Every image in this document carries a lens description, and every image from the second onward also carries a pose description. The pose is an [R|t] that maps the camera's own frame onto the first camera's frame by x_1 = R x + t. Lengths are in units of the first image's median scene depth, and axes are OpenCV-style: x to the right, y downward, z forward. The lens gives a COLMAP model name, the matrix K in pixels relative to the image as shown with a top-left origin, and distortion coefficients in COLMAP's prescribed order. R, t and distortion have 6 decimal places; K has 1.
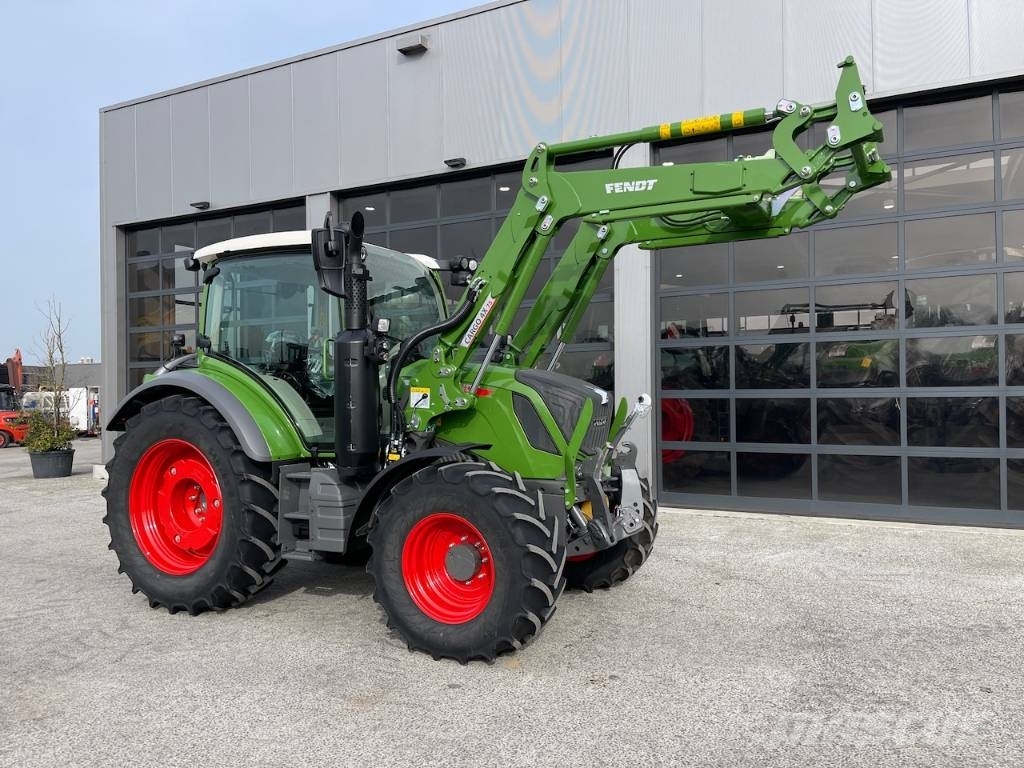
lens RADIAL K [[775.1, 0, 513.0], [0, 775.1, 387.1], [0, 0, 1]] dist [0.081682, -0.107295]
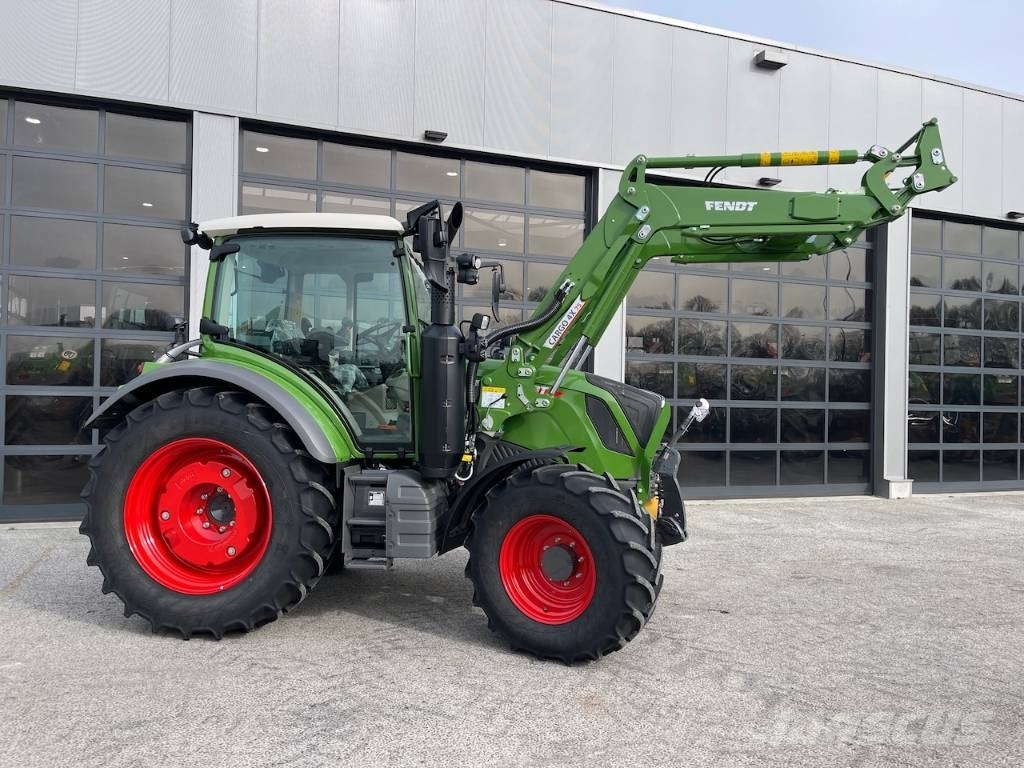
lens RADIAL K [[775.1, 0, 510.6], [0, 775.1, 389.0], [0, 0, 1]] dist [0.081682, -0.107295]
pose [[0.667477, 0.032283, 0.743930, -0.859491], [-0.034465, 0.999328, -0.012444, 0.012587], [-0.743833, -0.017333, 0.668141, 0.428769]]
